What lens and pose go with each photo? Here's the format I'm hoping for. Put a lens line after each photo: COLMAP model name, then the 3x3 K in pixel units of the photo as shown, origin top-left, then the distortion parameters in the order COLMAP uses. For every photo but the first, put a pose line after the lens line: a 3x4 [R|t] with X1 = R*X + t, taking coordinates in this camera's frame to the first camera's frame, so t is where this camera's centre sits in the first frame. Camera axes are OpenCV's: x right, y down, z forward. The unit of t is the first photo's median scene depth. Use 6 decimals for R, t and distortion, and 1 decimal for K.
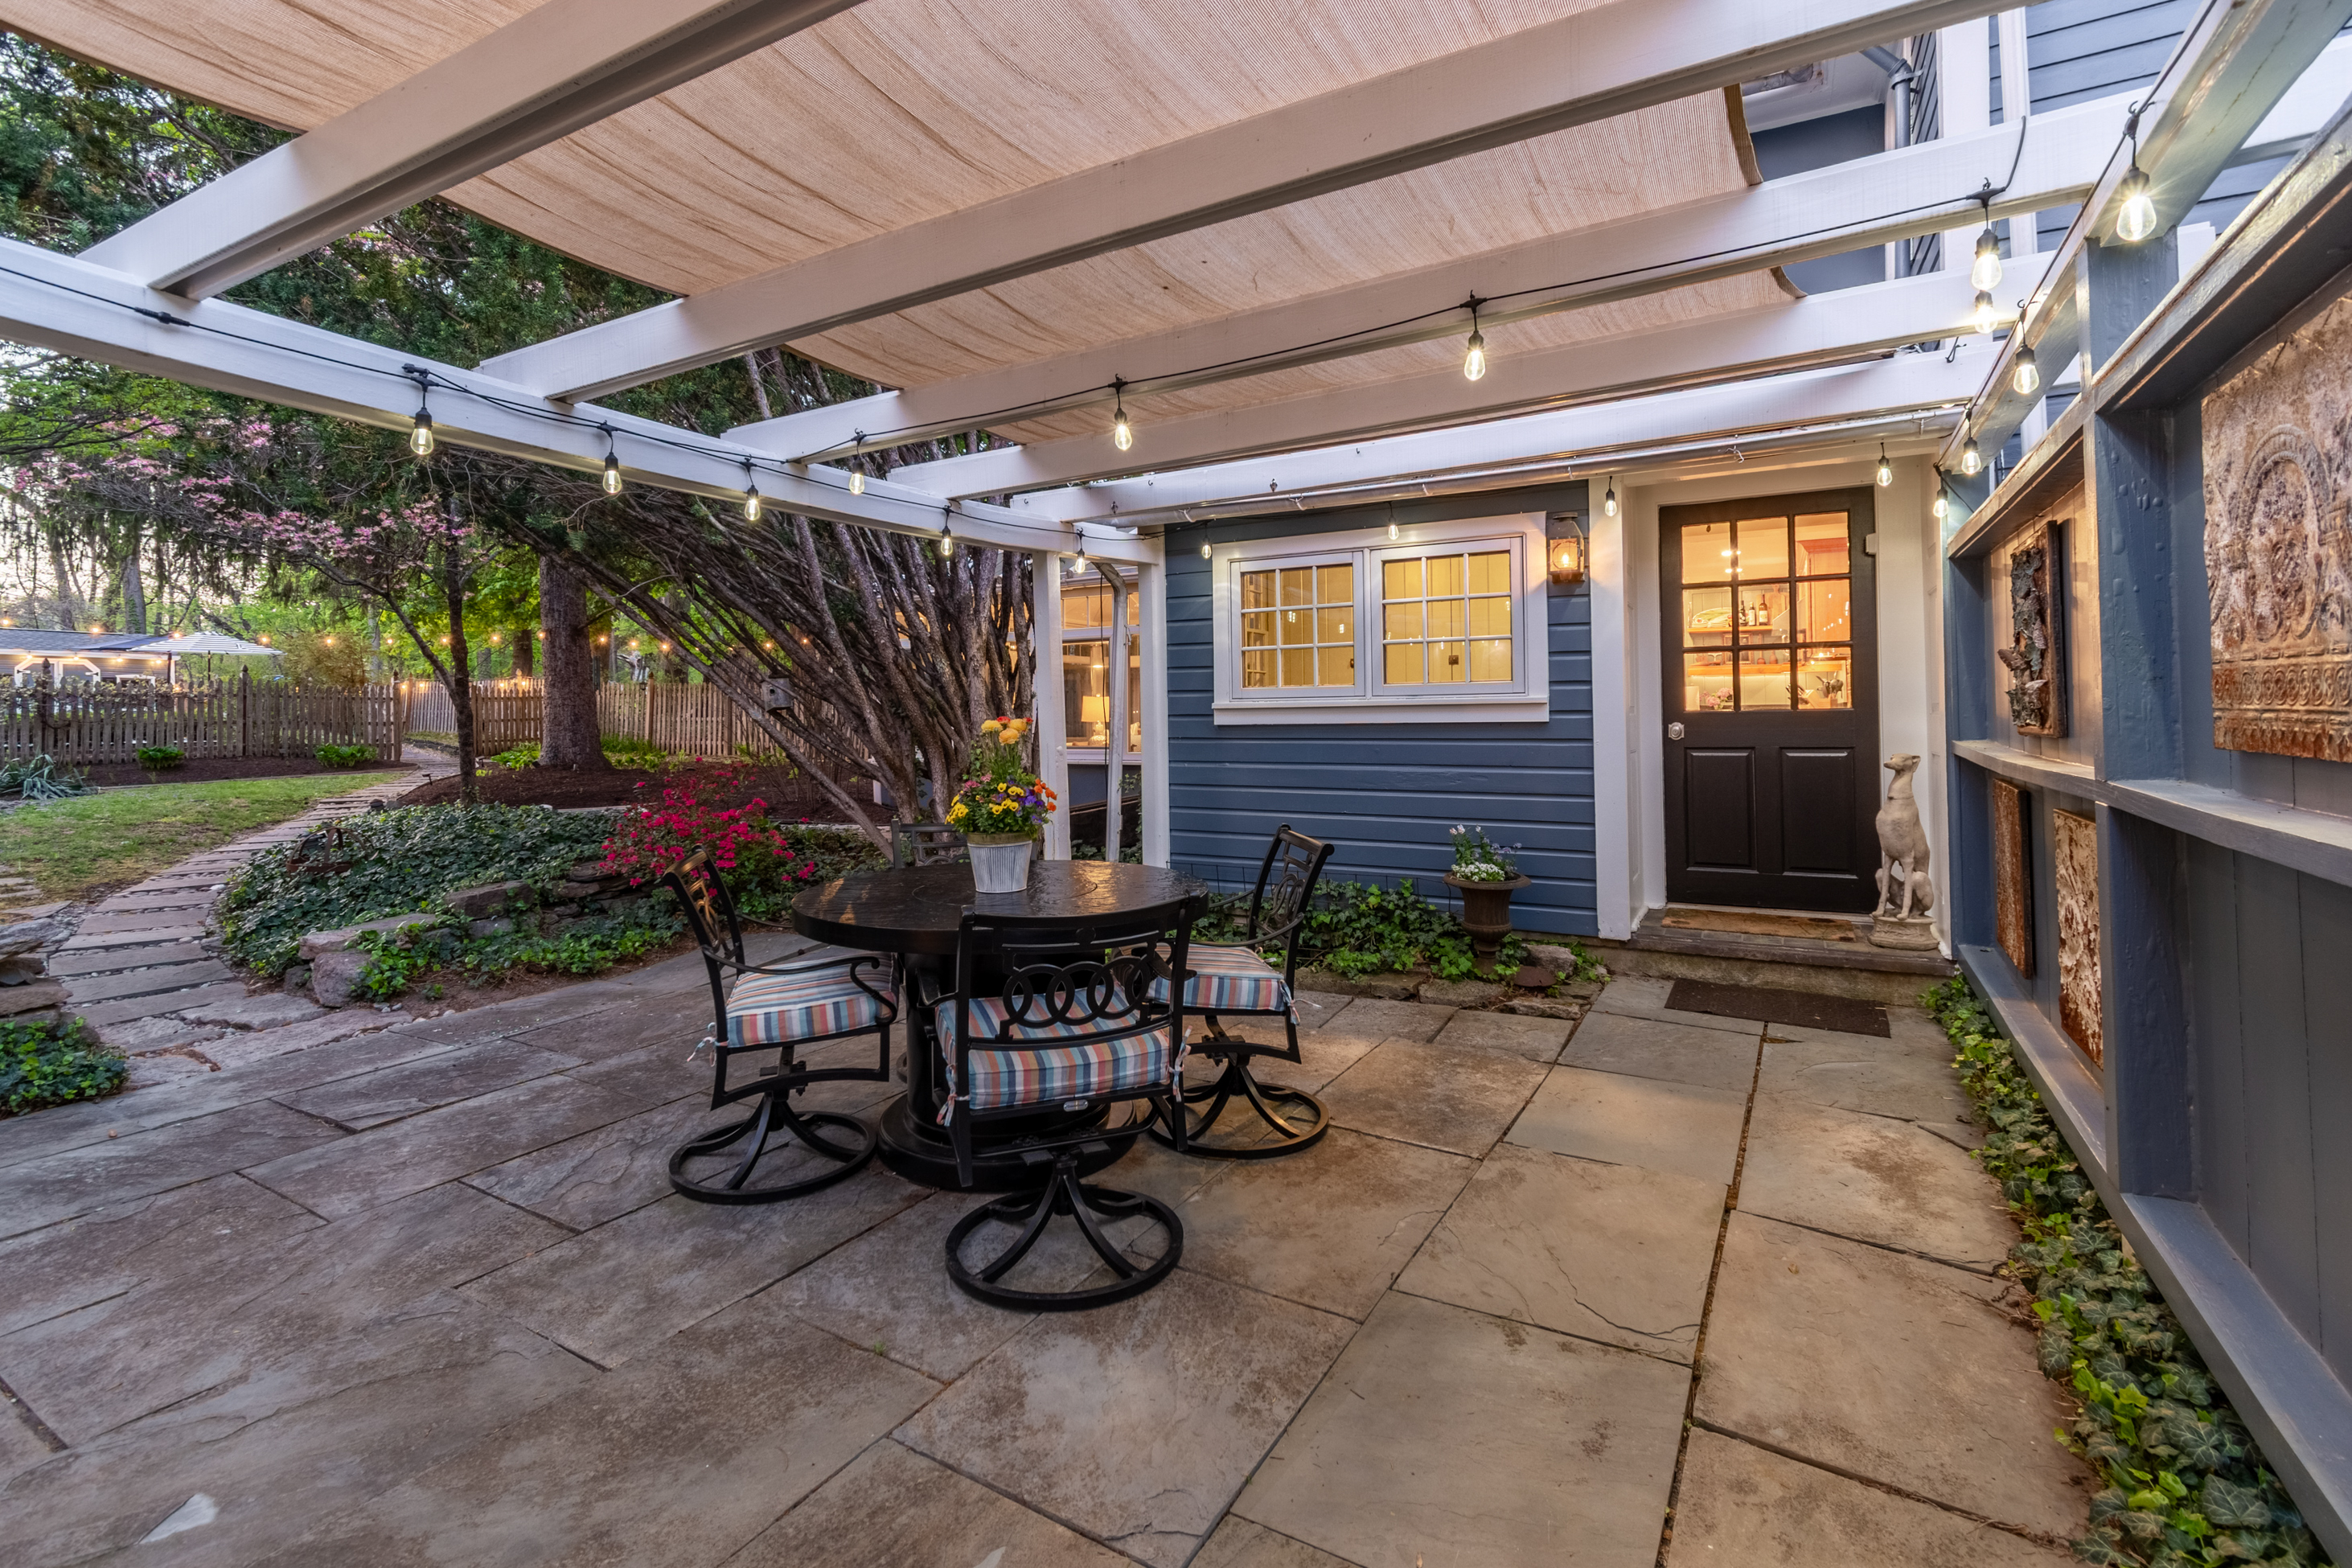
lens RADIAL K [[1113.6, 0, 1110.6], [0, 1113.6, 705.6], [0, 0, 1]] dist [0.005002, -0.001780]
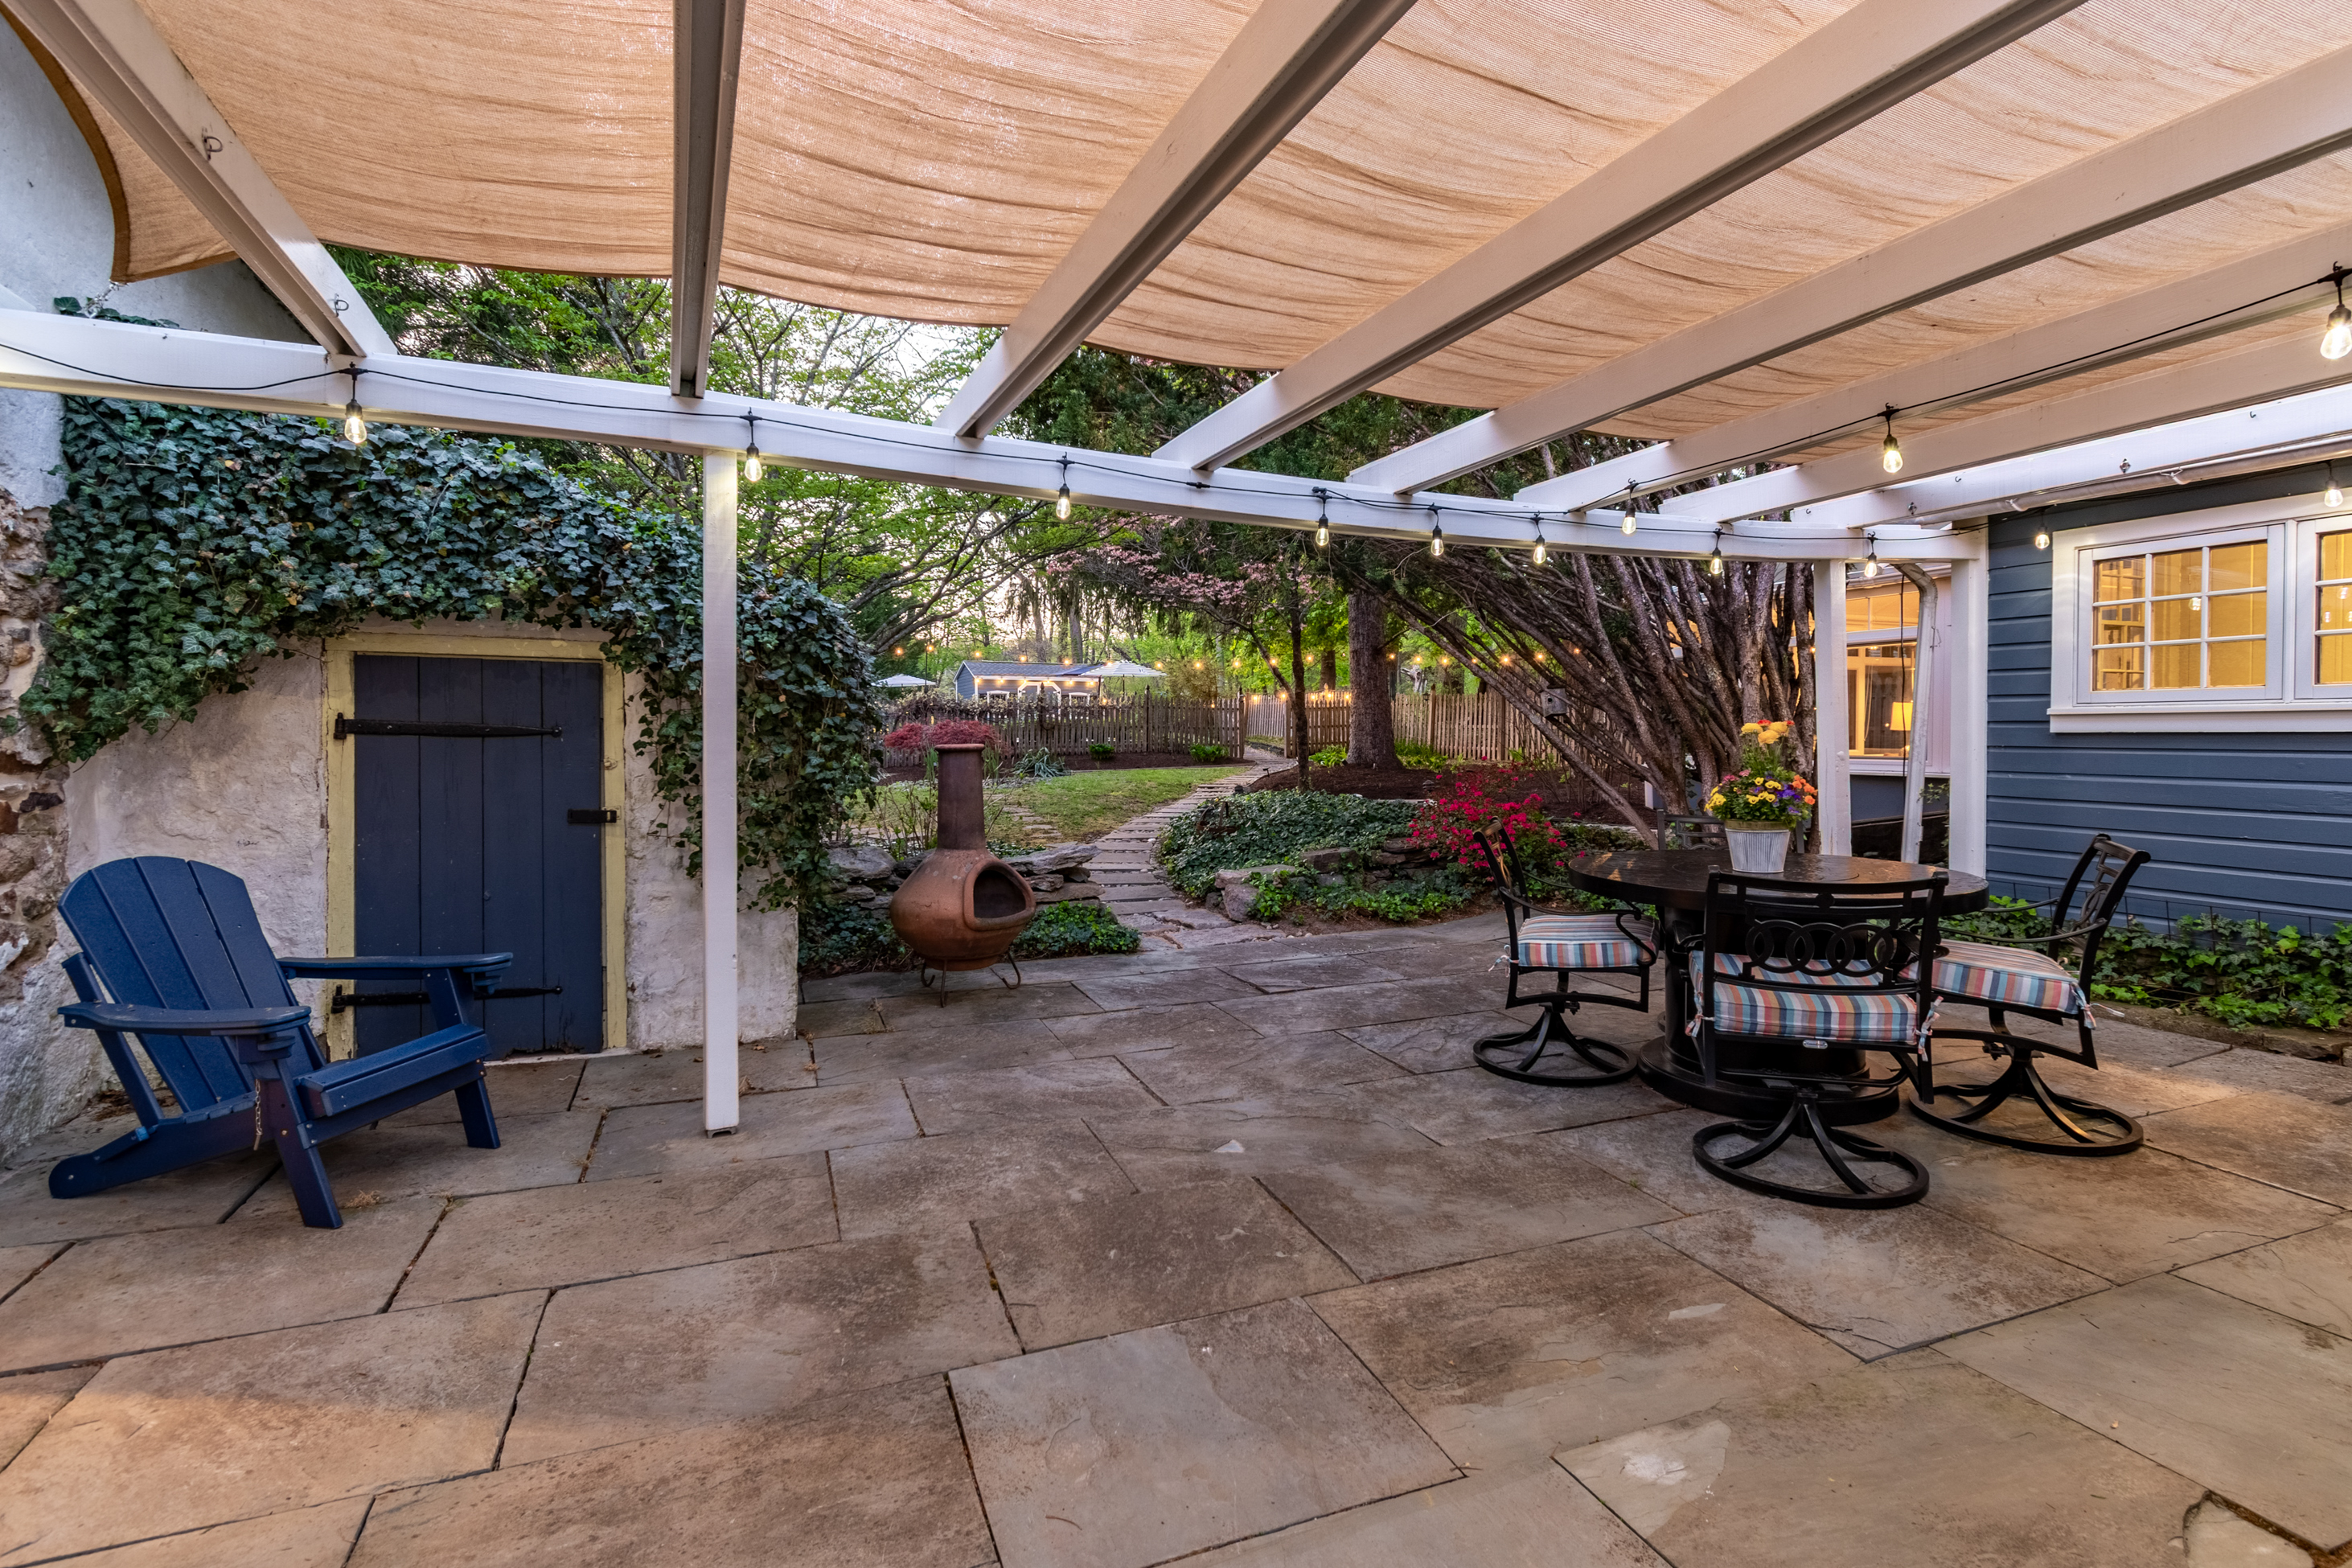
lens RADIAL K [[1113.6, 0, 1129.0], [0, 1113.6, 758.0], [0, 0, 1]] dist [0.005002, -0.001780]
pose [[0.797424, 0.022223, -0.603010, 0.069851], [0.000695, 0.999287, 0.037745, 0.004998], [0.603419, -0.030518, 0.796840, -0.279659]]
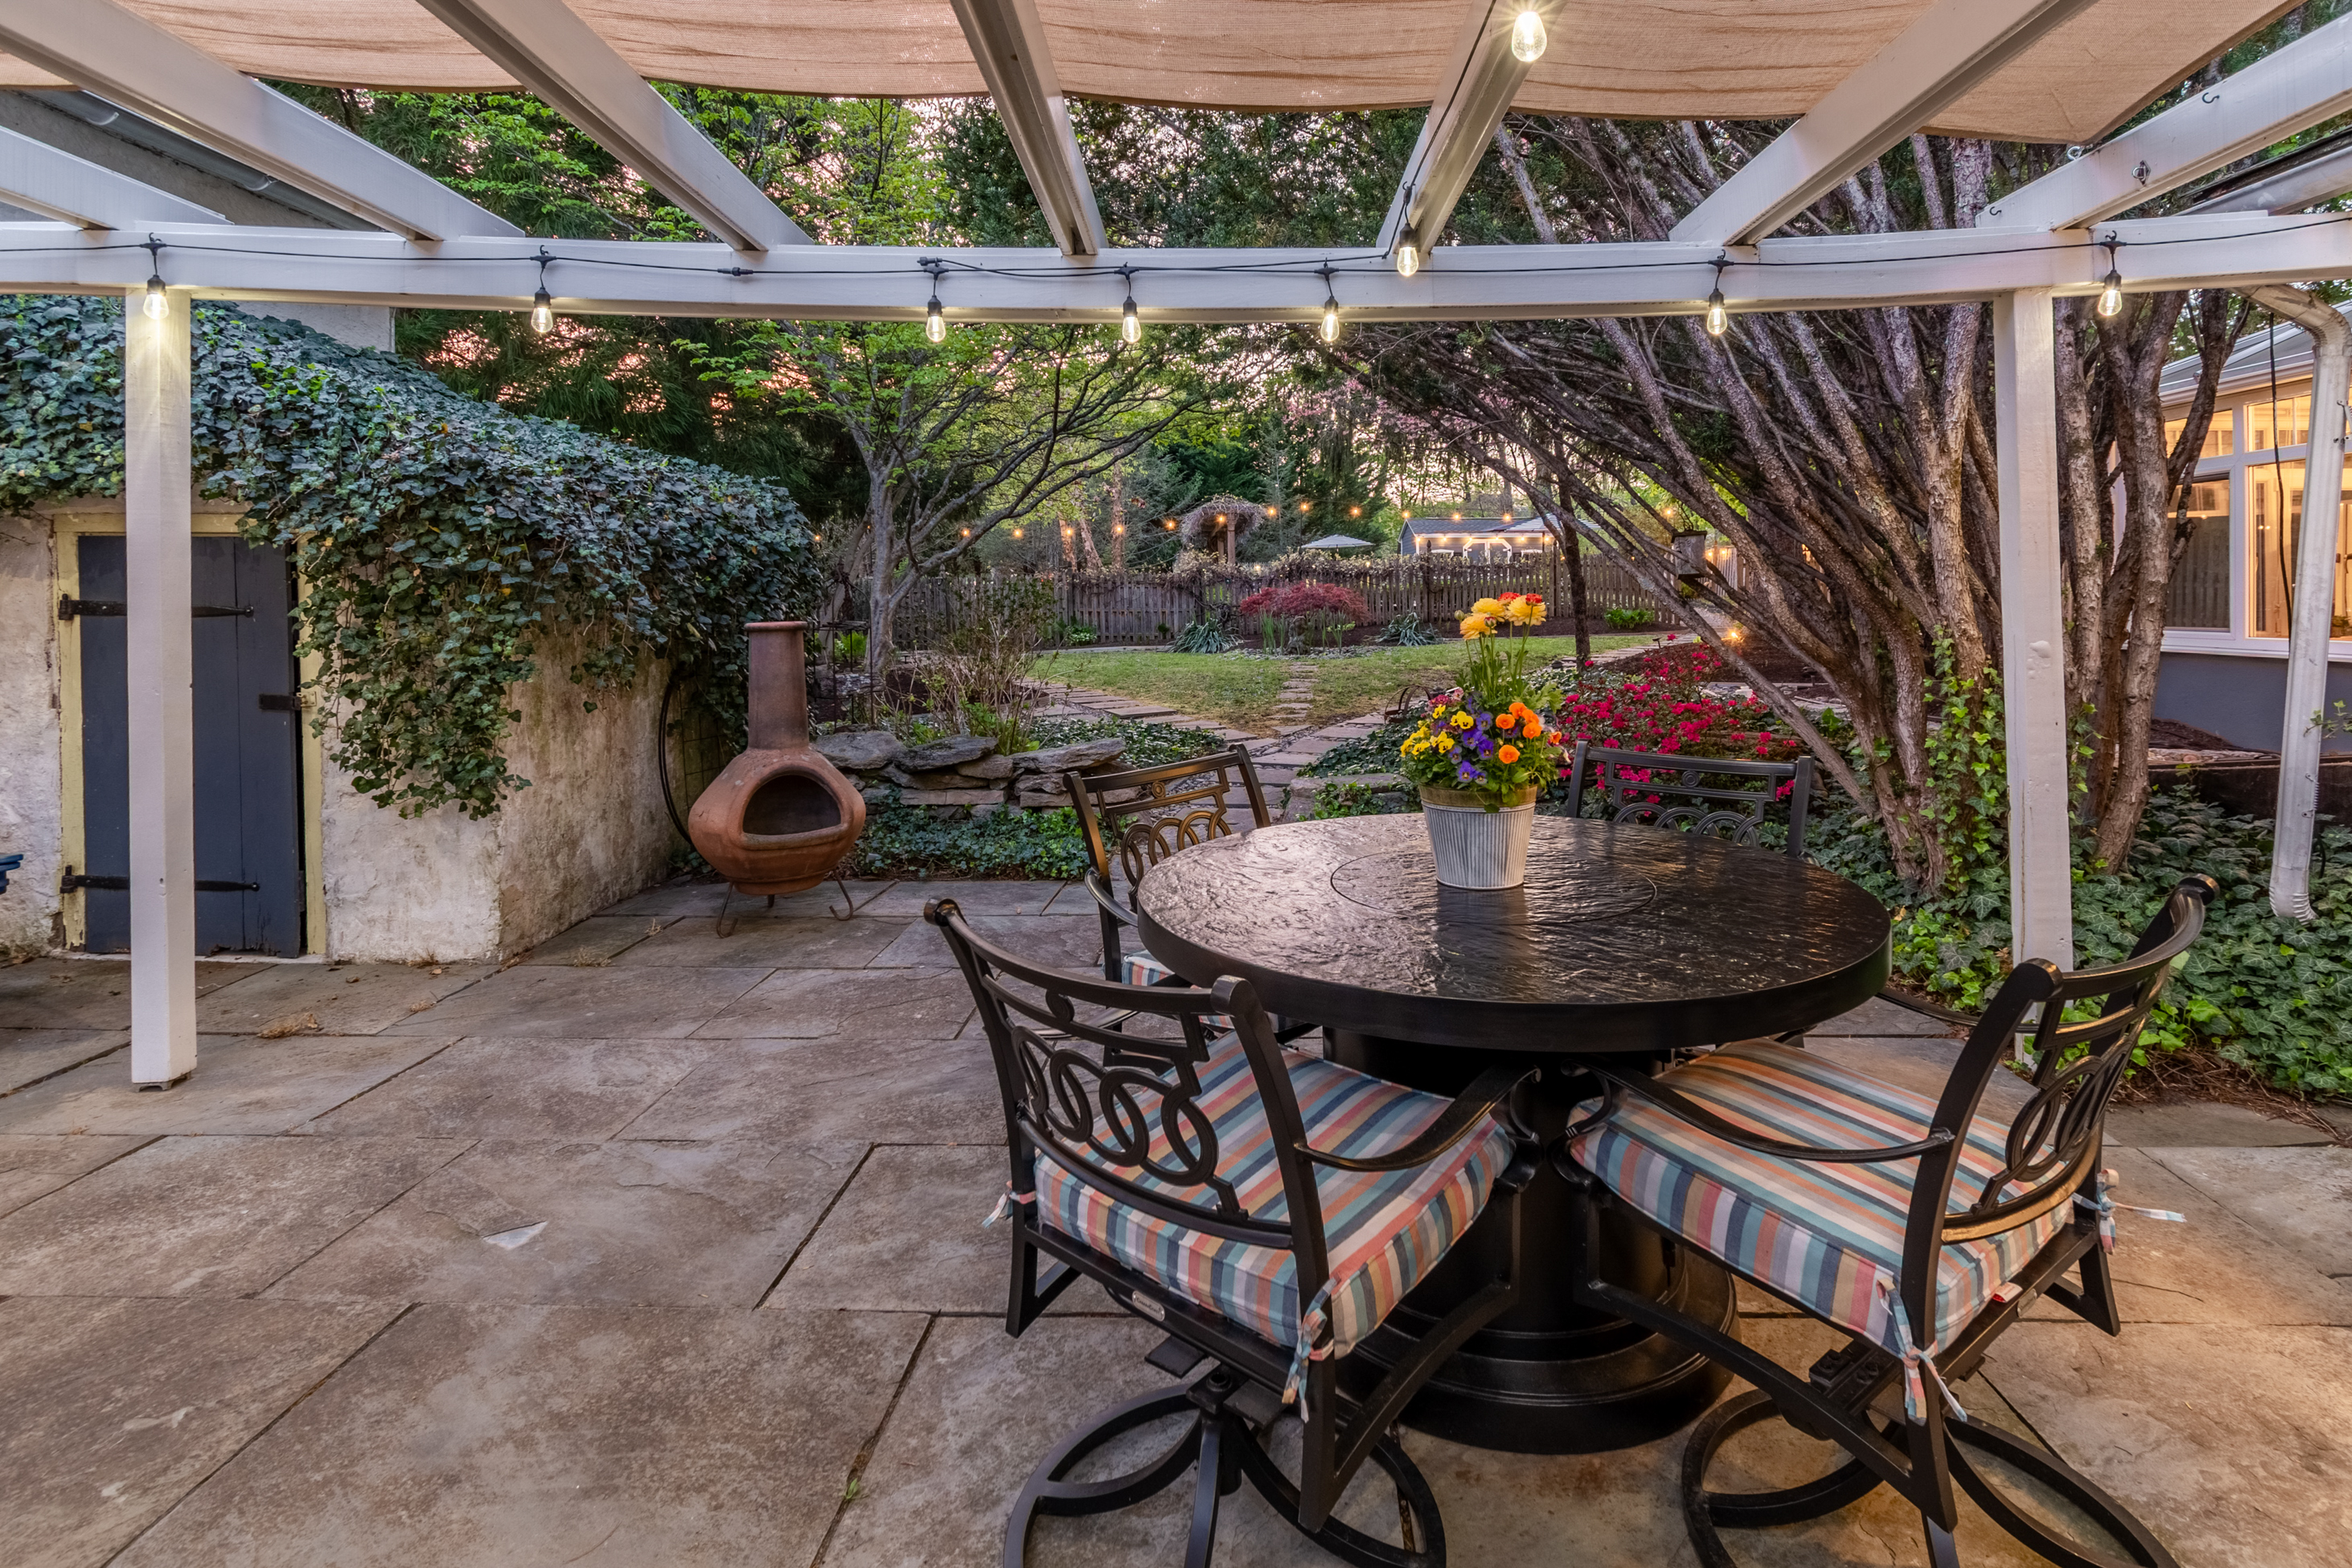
lens RADIAL K [[1113.6, 0, 1324.9], [0, 1113.6, 592.1], [0, 0, 1]] dist [0.005002, -0.001780]
pose [[0.505572, 0.004681, -0.862772, 0.351596], [0.012698, 0.999837, 0.012865, 0.001640], [0.862691, -0.017459, 0.505430, 0.582889]]
